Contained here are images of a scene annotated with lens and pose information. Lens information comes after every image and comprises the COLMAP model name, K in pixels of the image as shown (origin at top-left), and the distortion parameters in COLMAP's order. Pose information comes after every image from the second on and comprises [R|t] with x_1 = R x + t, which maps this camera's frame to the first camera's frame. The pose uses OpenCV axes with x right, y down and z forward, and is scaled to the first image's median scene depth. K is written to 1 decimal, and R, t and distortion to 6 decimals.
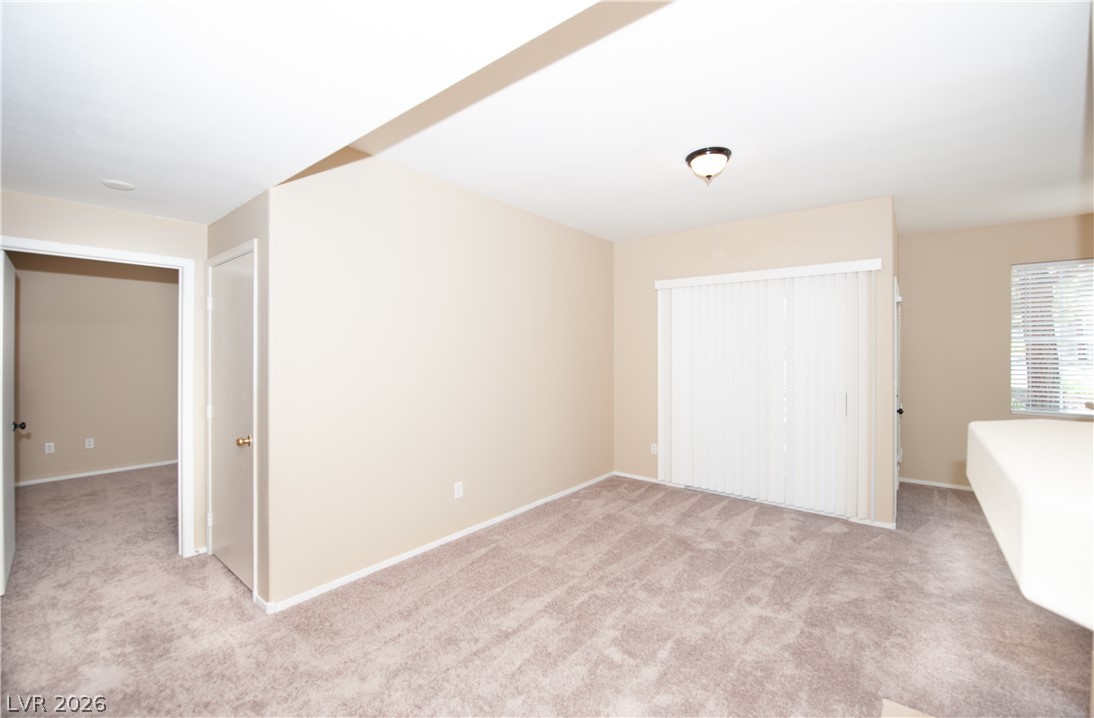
lens RADIAL K [[449.1, 0, 557.4], [0, 449.1, 355.5], [0, 0, 1]] dist [0.001706, -0.000375]
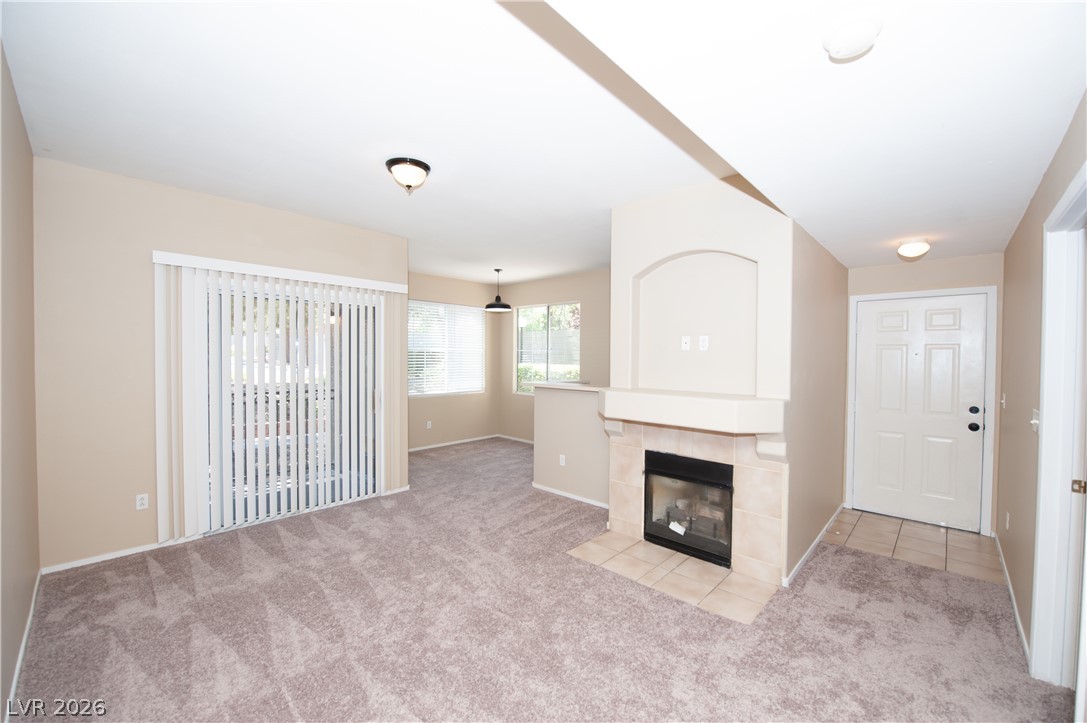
lens RADIAL K [[446.2, 0, 552.8], [0, 446.2, 362.1], [0, 0, 1]] dist [0.001706, -0.000375]
pose [[0.092666, -0.012529, 0.995618, -0.497465], [0.004979, 0.999914, 0.012119, -0.003987], [-0.995685, 0.003835, 0.092721, 0.432087]]
